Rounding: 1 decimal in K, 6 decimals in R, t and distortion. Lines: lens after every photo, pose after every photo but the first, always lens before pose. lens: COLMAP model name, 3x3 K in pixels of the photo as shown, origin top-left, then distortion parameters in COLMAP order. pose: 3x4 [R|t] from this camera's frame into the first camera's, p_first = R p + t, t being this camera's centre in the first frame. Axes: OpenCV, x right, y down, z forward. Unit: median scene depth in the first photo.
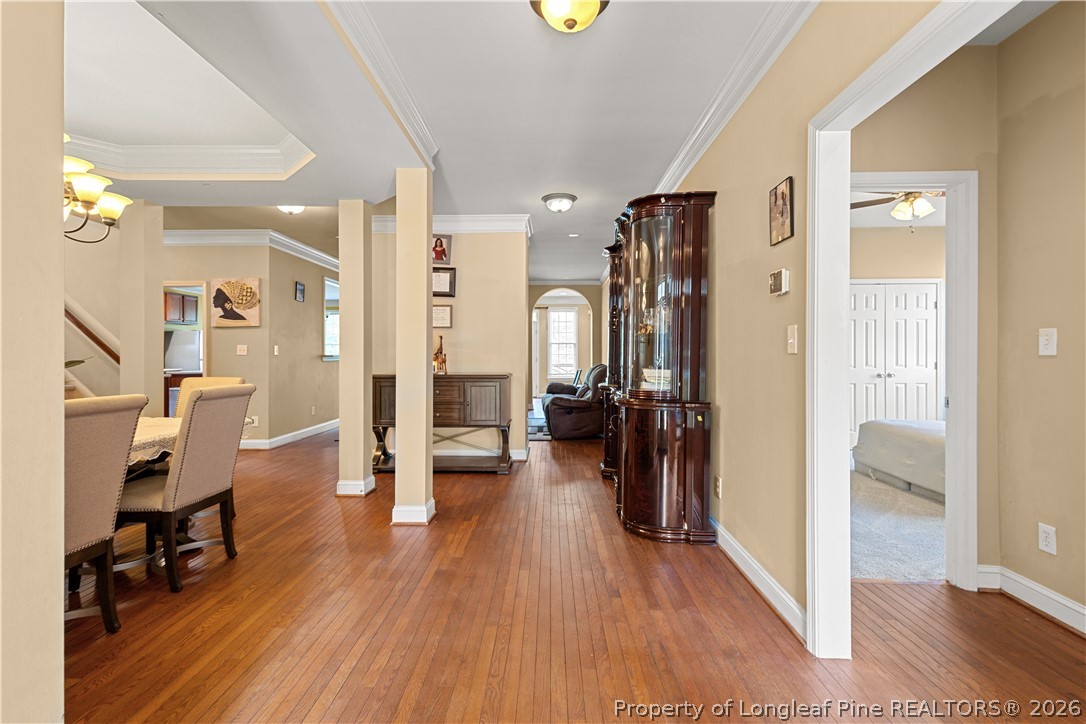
lens RADIAL K [[503.3, 0, 535.8], [0, 503.3, 354.4], [0, 0, 1]] dist [0.009628, -0.002975]
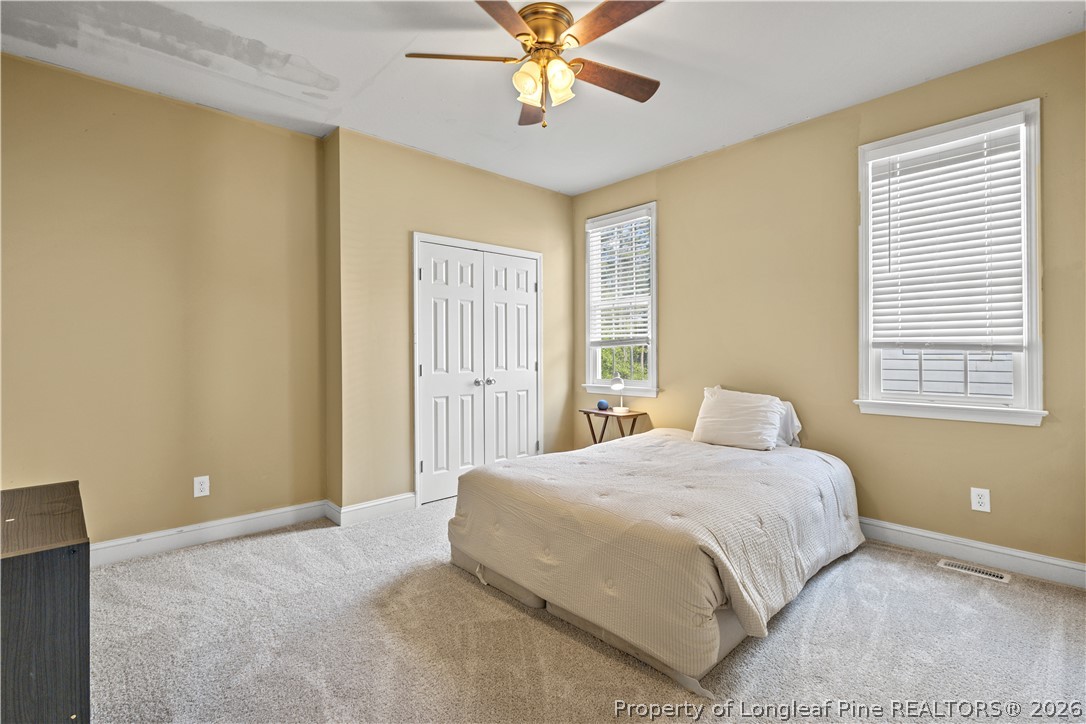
lens RADIAL K [[503.3, 0, 540.6], [0, 503.3, 352.5], [0, 0, 1]] dist [0.009628, -0.002975]
pose [[0.720452, -0.004559, 0.693490, 0.266049], [0.003540, 0.999990, 0.002896, -0.000925], [-0.693496, 0.000369, 0.720460, 0.445090]]
